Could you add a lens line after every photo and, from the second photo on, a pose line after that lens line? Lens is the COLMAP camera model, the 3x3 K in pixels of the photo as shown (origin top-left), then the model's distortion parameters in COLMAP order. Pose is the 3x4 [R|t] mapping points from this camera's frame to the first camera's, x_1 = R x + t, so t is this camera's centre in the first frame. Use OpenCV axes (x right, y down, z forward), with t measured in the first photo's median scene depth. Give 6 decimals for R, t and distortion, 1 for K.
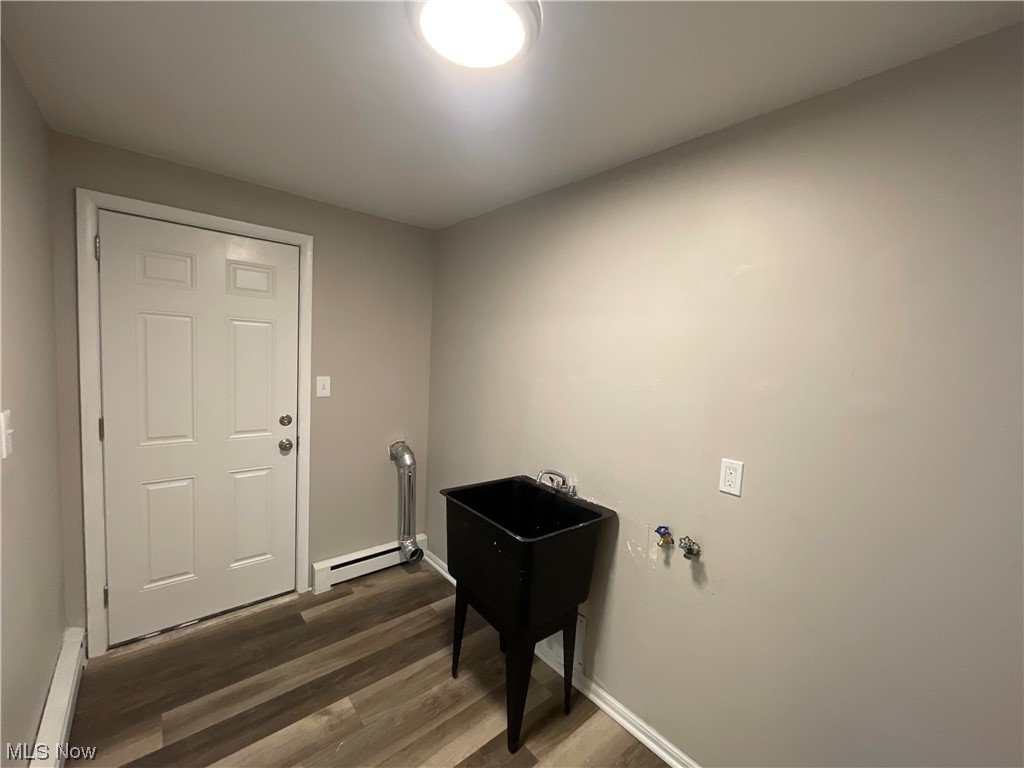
lens RADIAL K [[416.7, 0, 512.6], [0, 416.7, 382.2], [0, 0, 1]] dist [-0.004195, 0.000462]
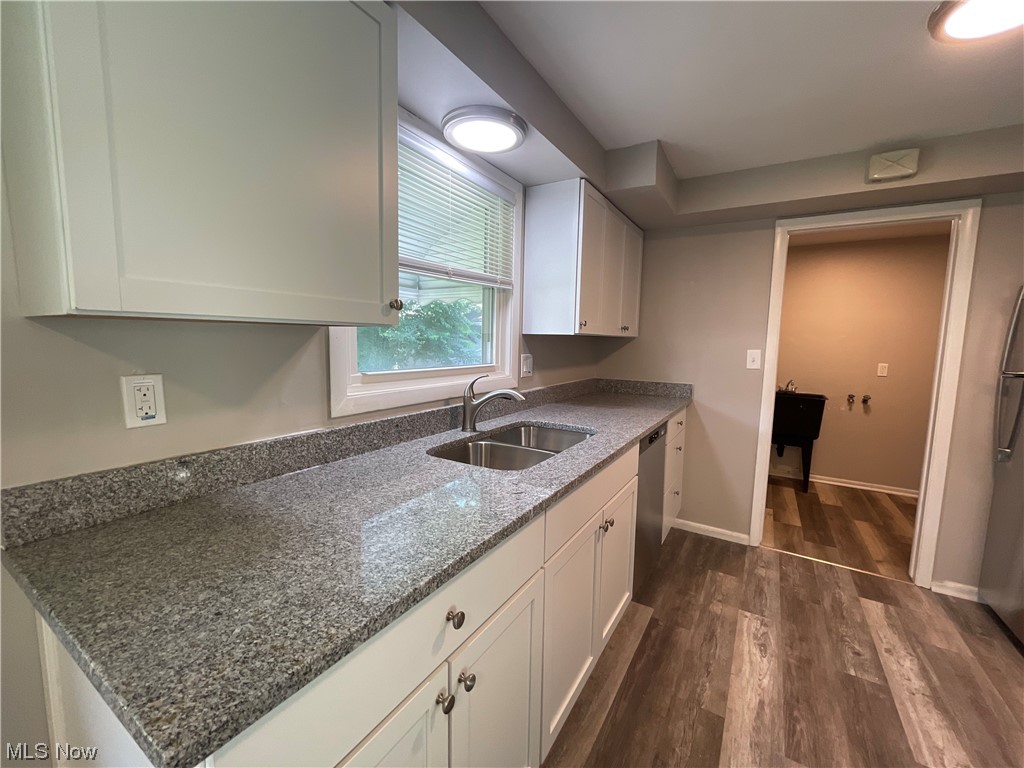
lens RADIAL K [[416.7, 0, 512.7], [0, 416.7, 384.6], [0, 0, 1]] dist [-0.004195, 0.000462]
pose [[0.951935, -0.061897, 0.299979, -2.165675], [0.049268, 0.997559, 0.049491, 0.059056], [-0.302310, -0.032332, 0.952661, -0.712200]]
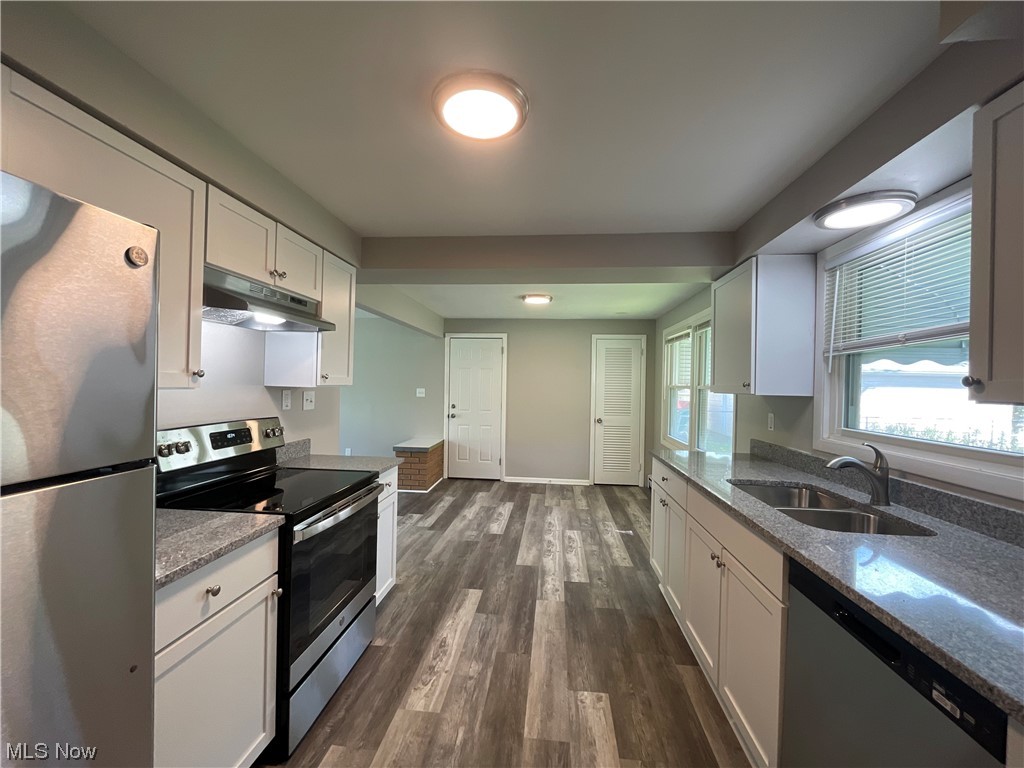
lens RADIAL K [[416.7, 0, 509.8], [0, 416.7, 384.1], [0, 0, 1]] dist [-0.004195, 0.000462]
pose [[-0.725192, -0.064380, -0.685530, -0.659135], [-0.109349, 0.993752, 0.022350, 0.014244], [0.679808, 0.091170, -0.727701, 0.395872]]
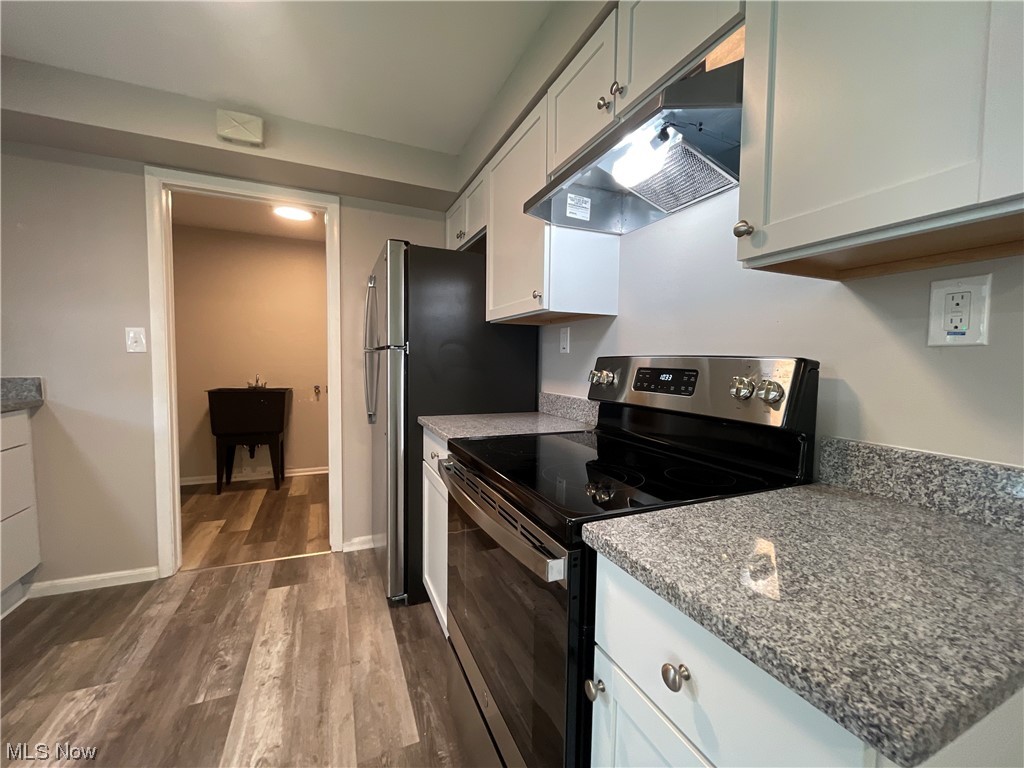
lens RADIAL K [[416.7, 0, 512.6], [0, 416.7, 384.6], [0, 0, 1]] dist [-0.004195, 0.000462]
pose [[0.289585, -0.100266, 0.951886, -1.664517], [0.071153, 0.994001, 0.083056, 0.196401], [-0.954504, 0.043678, 0.294982, -0.895459]]
